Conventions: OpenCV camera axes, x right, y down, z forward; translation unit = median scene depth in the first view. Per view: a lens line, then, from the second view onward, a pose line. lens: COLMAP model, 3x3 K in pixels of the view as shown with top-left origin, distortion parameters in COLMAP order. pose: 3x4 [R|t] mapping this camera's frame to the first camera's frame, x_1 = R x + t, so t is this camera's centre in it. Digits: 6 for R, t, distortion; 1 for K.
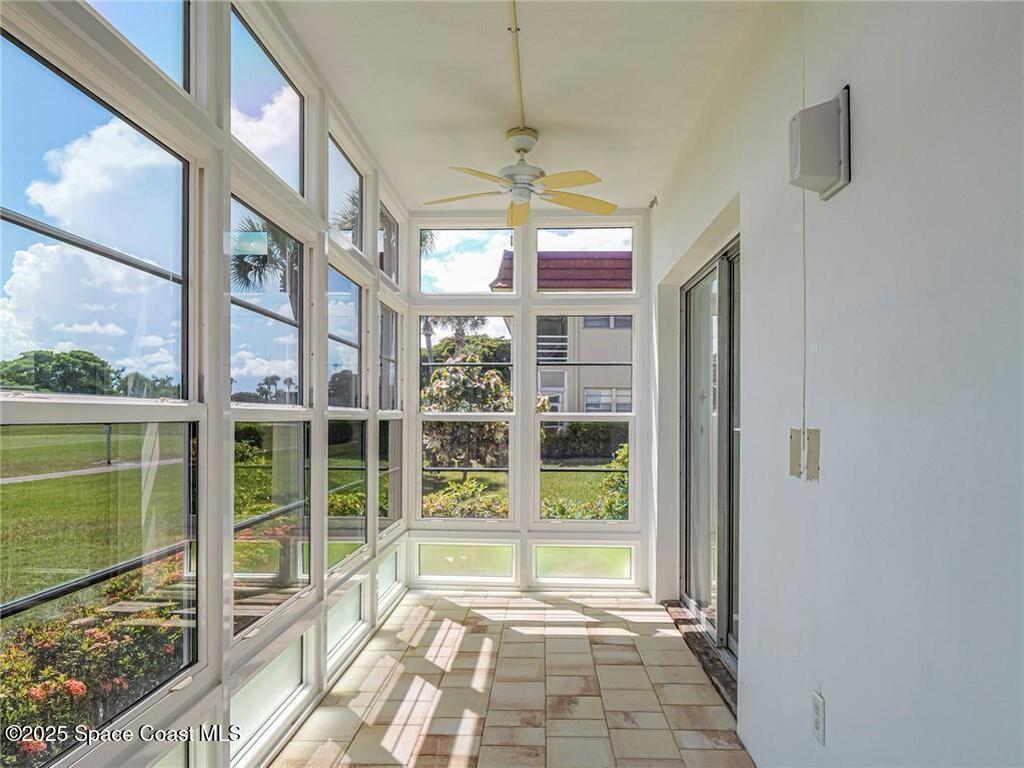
lens RADIAL K [[661.8, 0, 512.0], [0, 661.8, 384.0], [0, 0, 1]] dist [-0.000026, -0.000025]
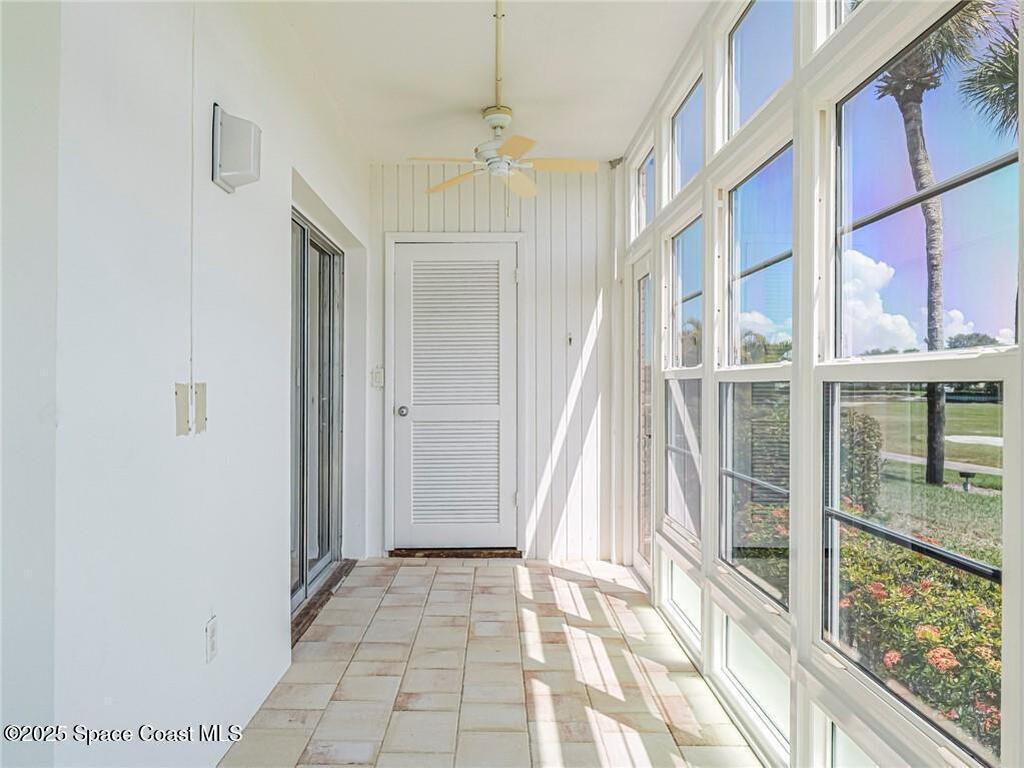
lens RADIAL K [[776.5, 0, 512.0], [0, 776.5, 384.0], [0, 0, 1]] dist [0.000183, 0.000040]
pose [[-0.997502, -0.012456, -0.069534, 0.063551], [-0.009383, 0.998972, -0.044344, 0.116271], [0.070015, -0.043580, -0.996594, 2.136318]]
